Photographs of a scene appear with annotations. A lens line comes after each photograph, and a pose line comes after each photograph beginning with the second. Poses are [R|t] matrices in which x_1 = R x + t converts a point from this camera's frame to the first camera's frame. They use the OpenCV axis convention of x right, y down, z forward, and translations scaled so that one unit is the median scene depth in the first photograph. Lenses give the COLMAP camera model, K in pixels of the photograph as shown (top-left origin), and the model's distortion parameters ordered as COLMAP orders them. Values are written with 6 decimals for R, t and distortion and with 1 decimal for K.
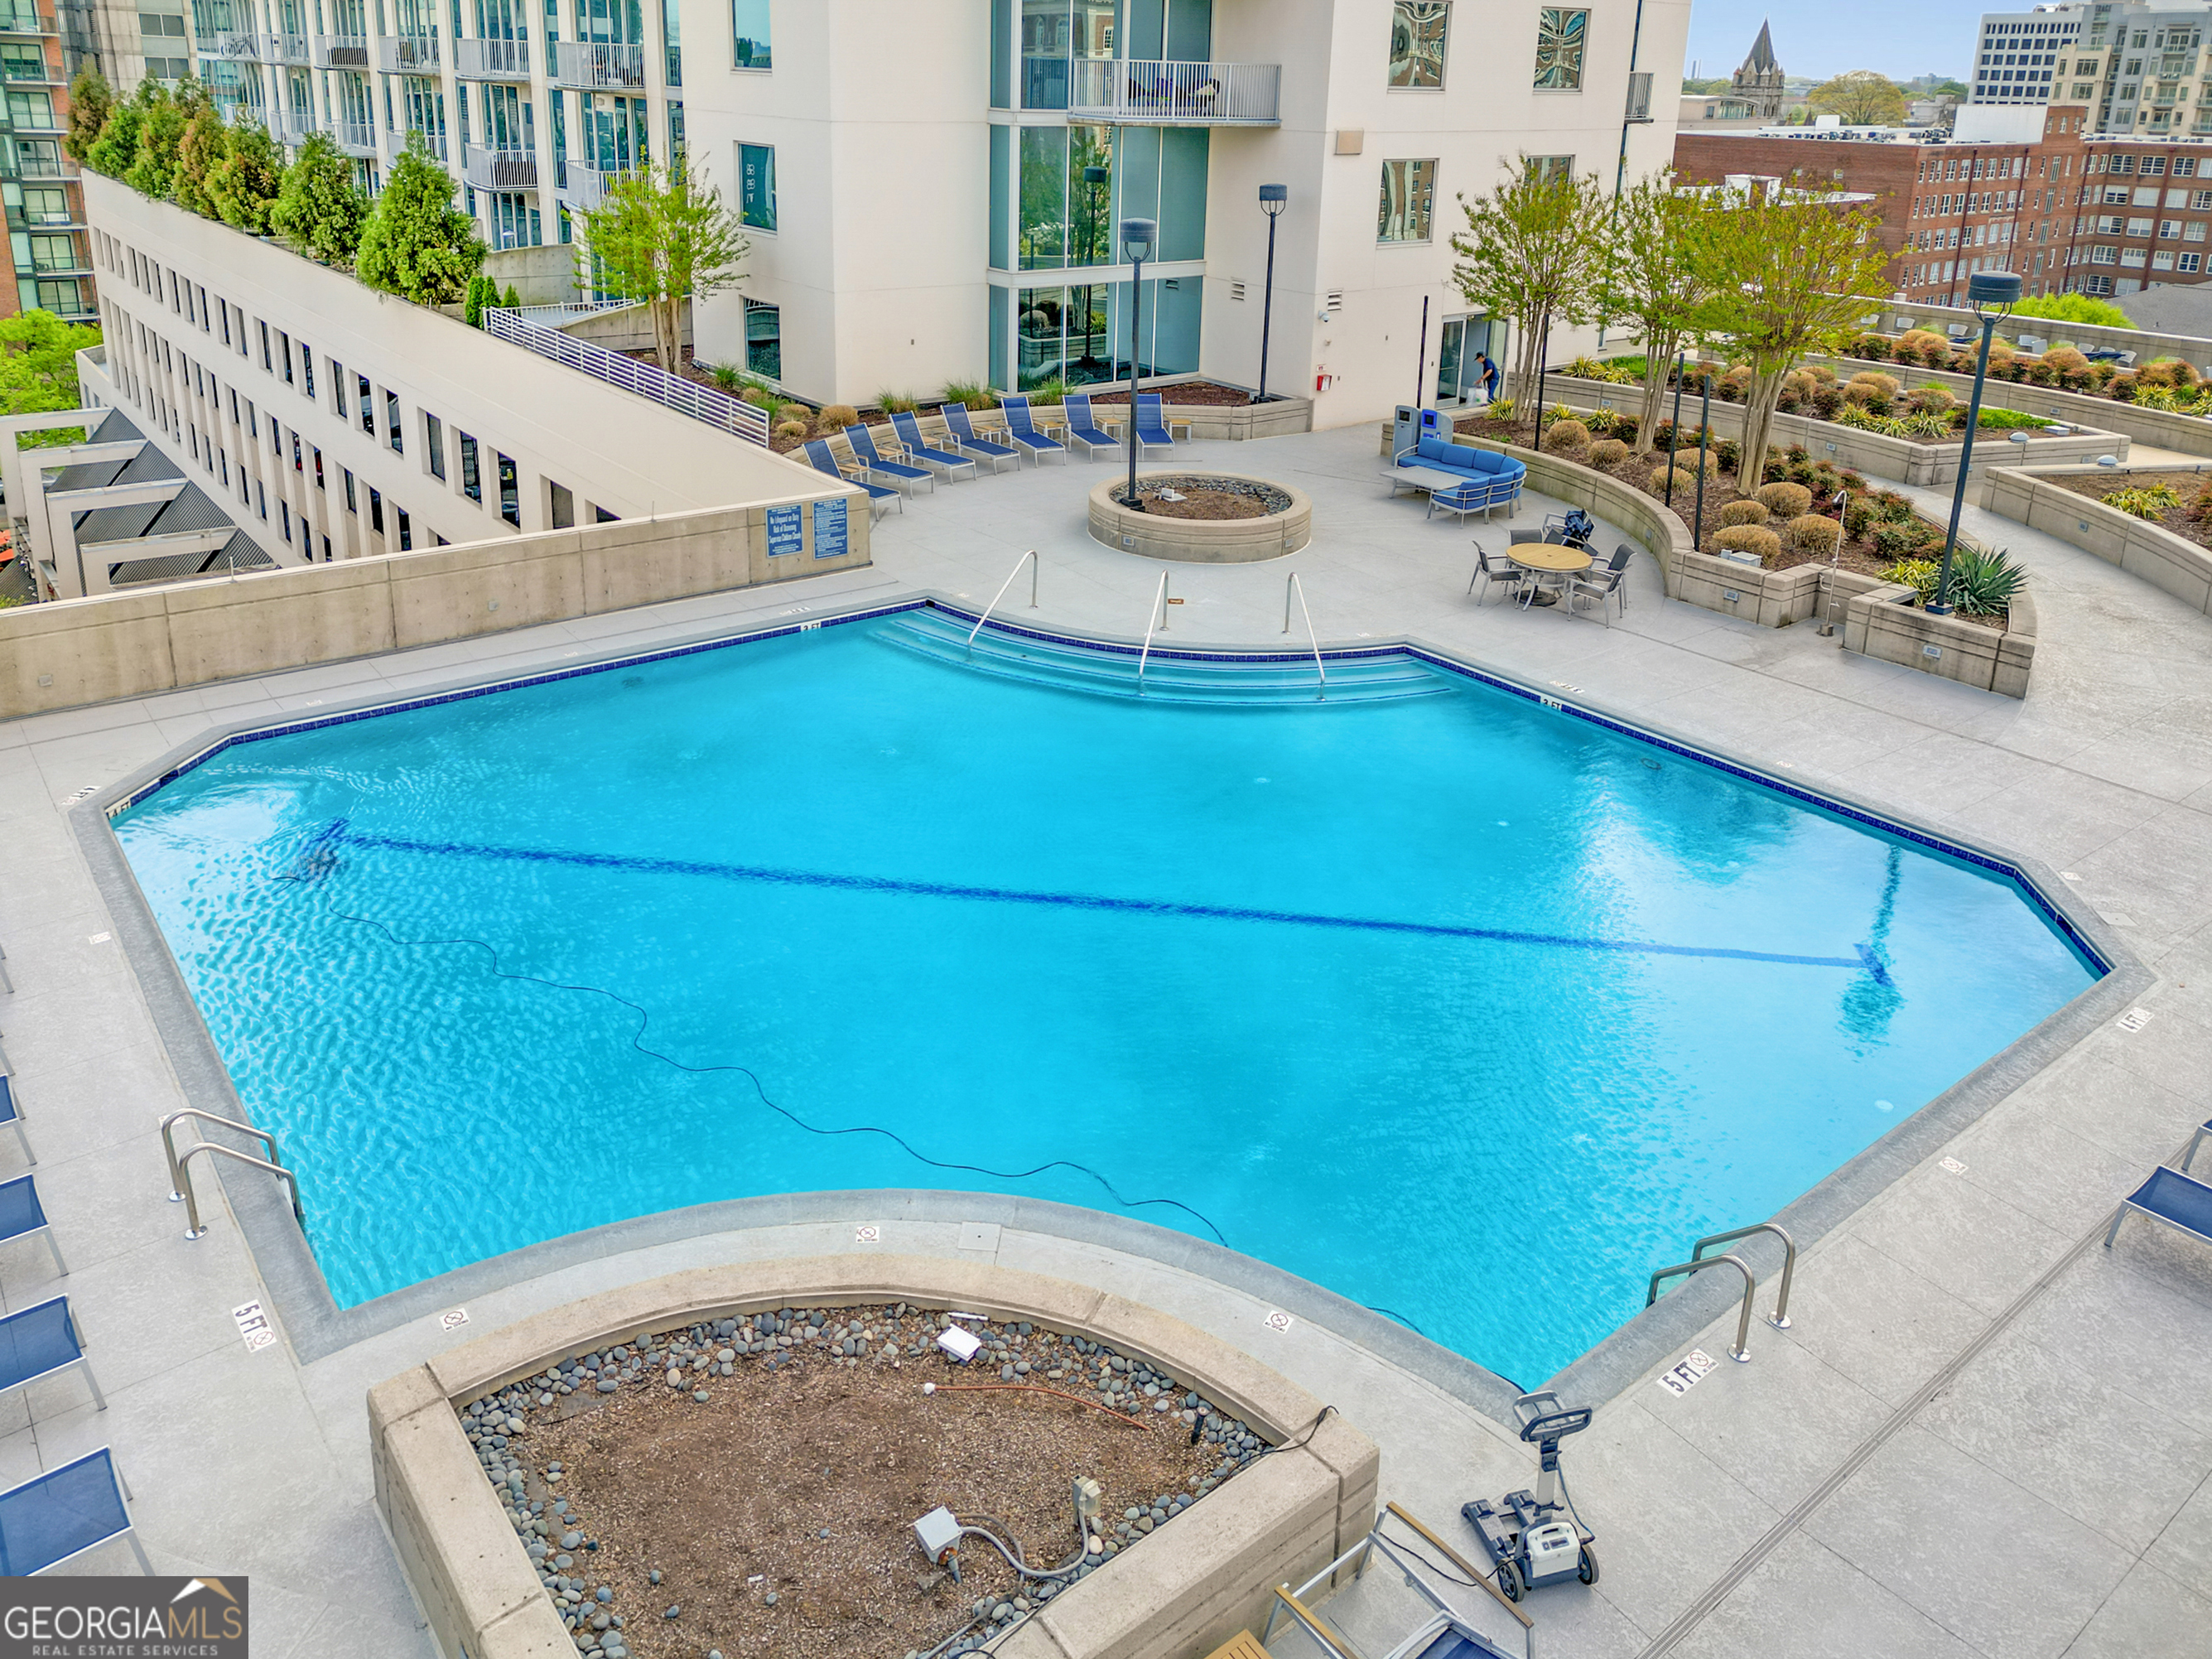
lens RADIAL K [[1587.9, 0, 1120.0], [0, 1587.9, 818.3], [0, 0, 1]] dist [0.063615, -0.052352]
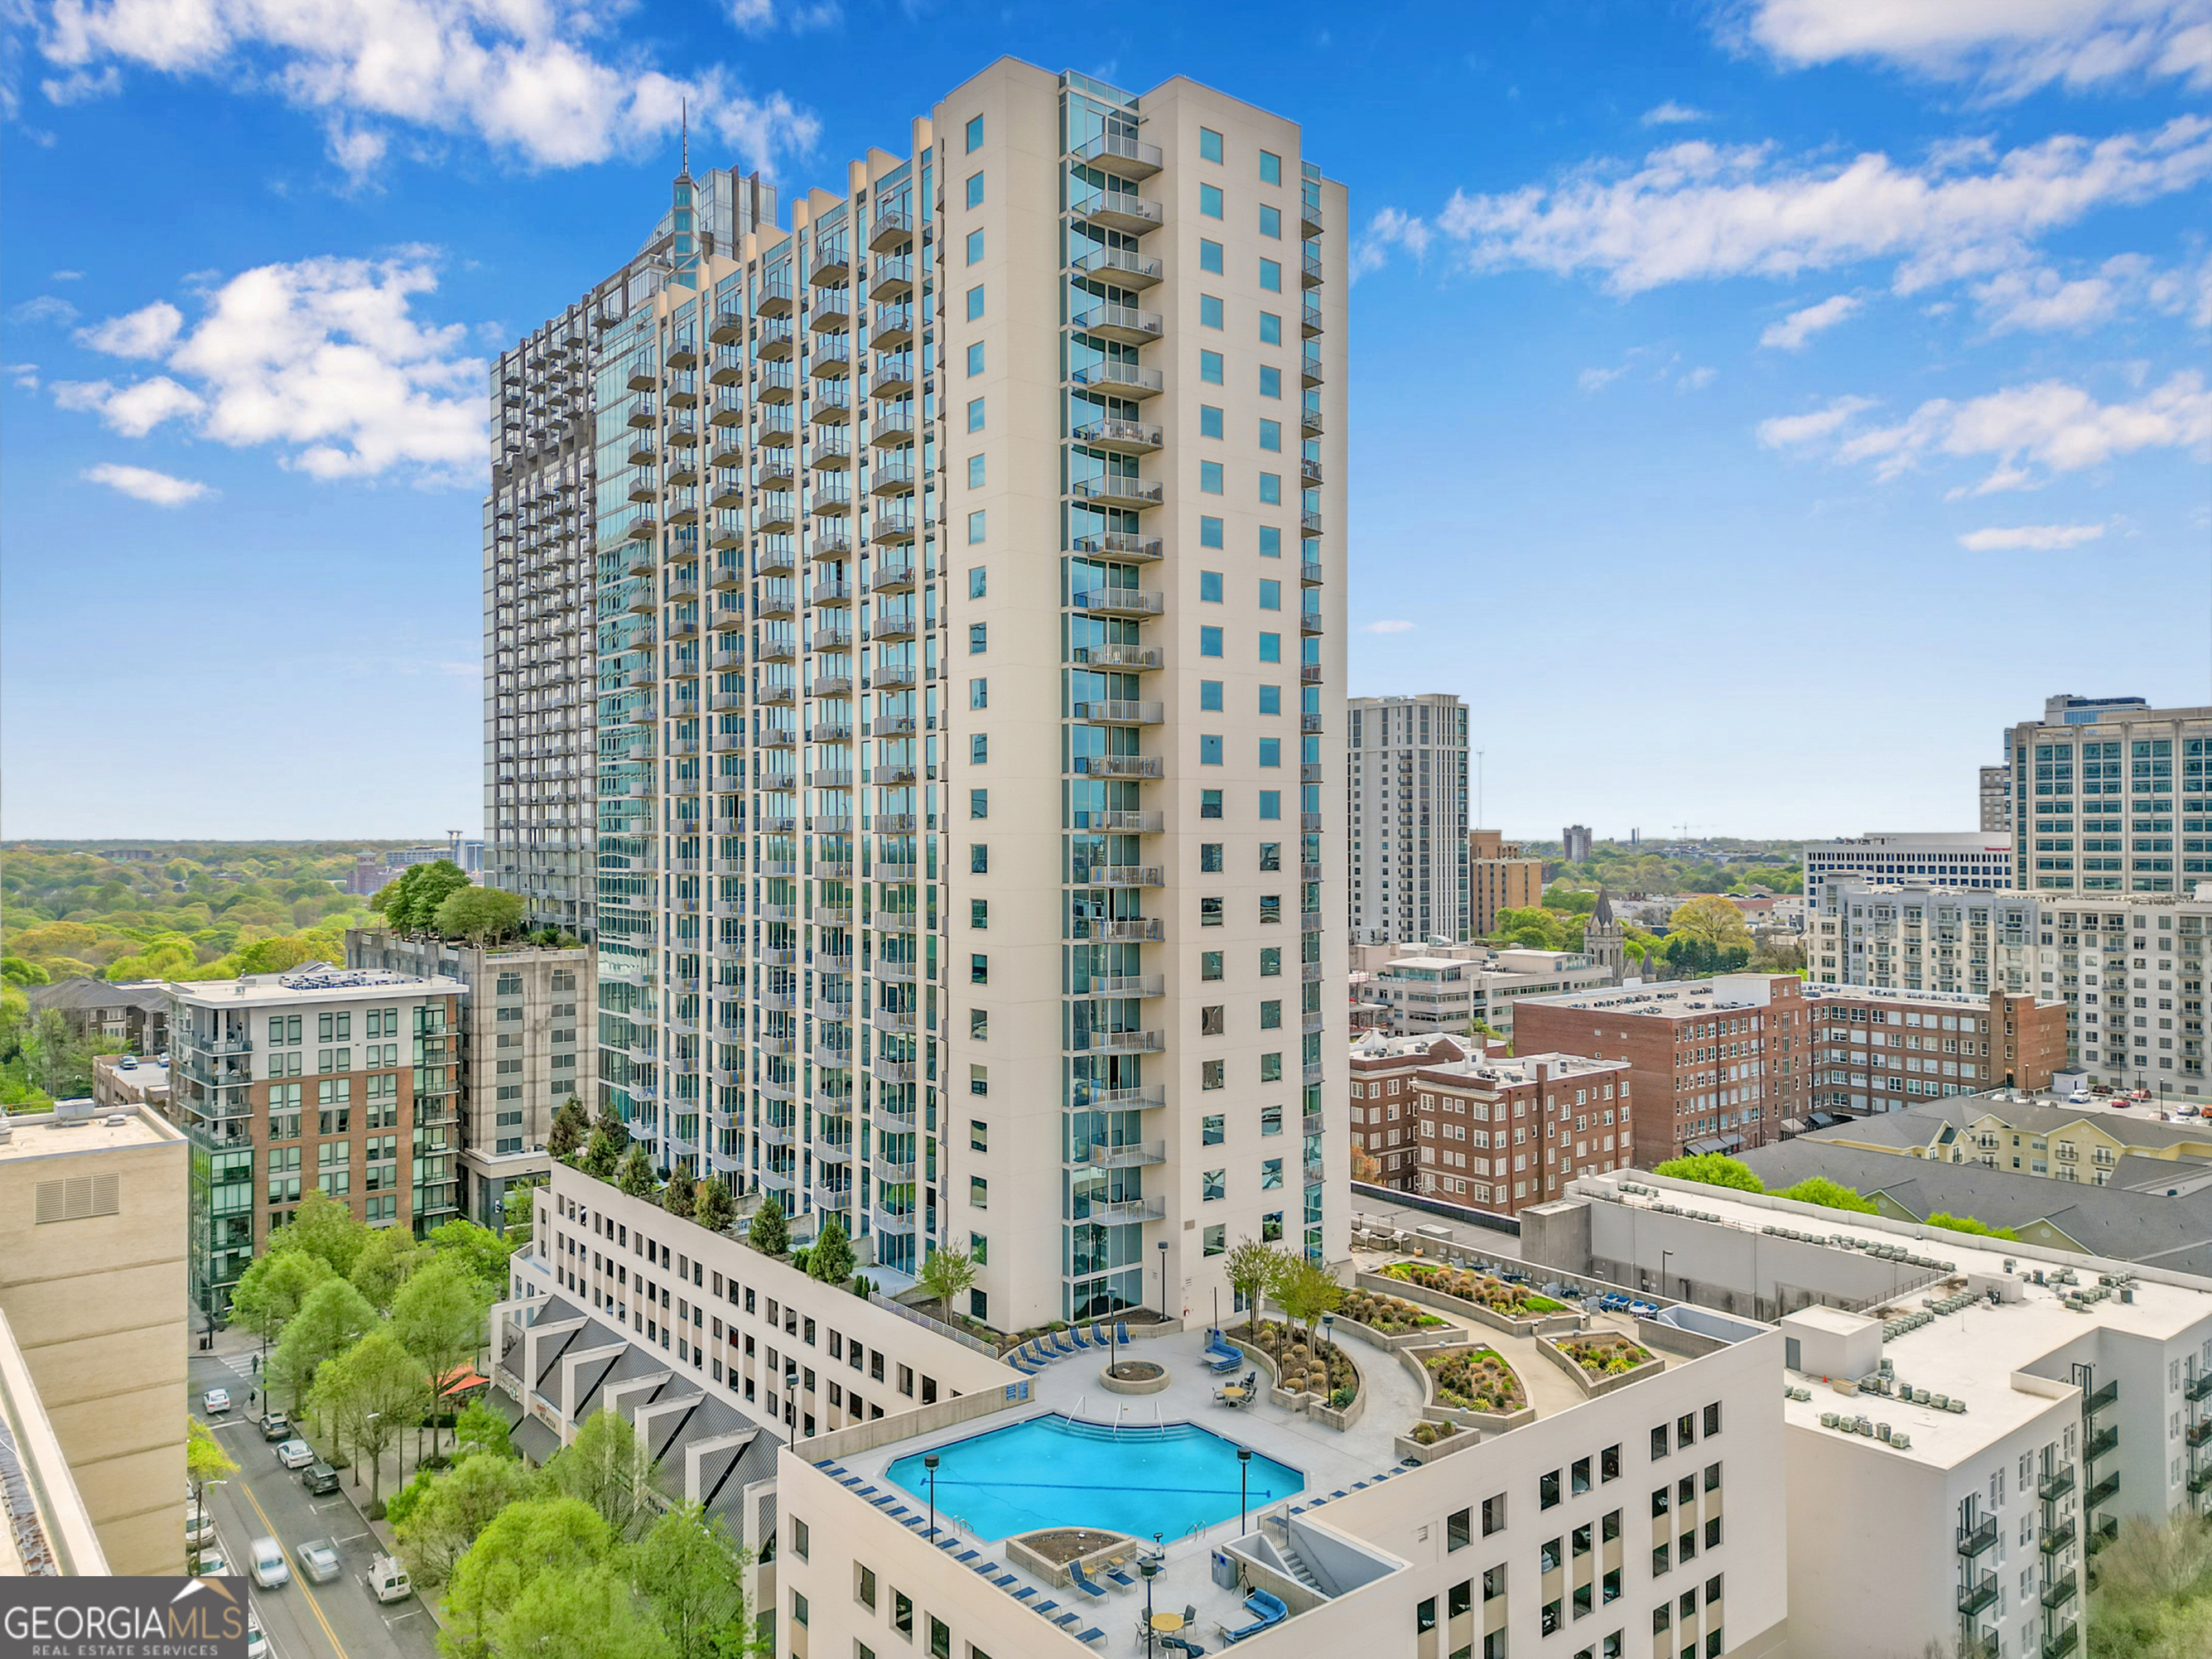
lens RADIAL K [[1587.9, 0, 1120.0], [0, 1587.9, 818.3], [0, 0, 1]] dist [0.063615, -0.052352]
pose [[0.999094, -0.042213, -0.005337, 0.060649], [0.035658, 0.899109, -0.436271, 0.140389], [0.023215, 0.435686, 0.899800, -1.680491]]
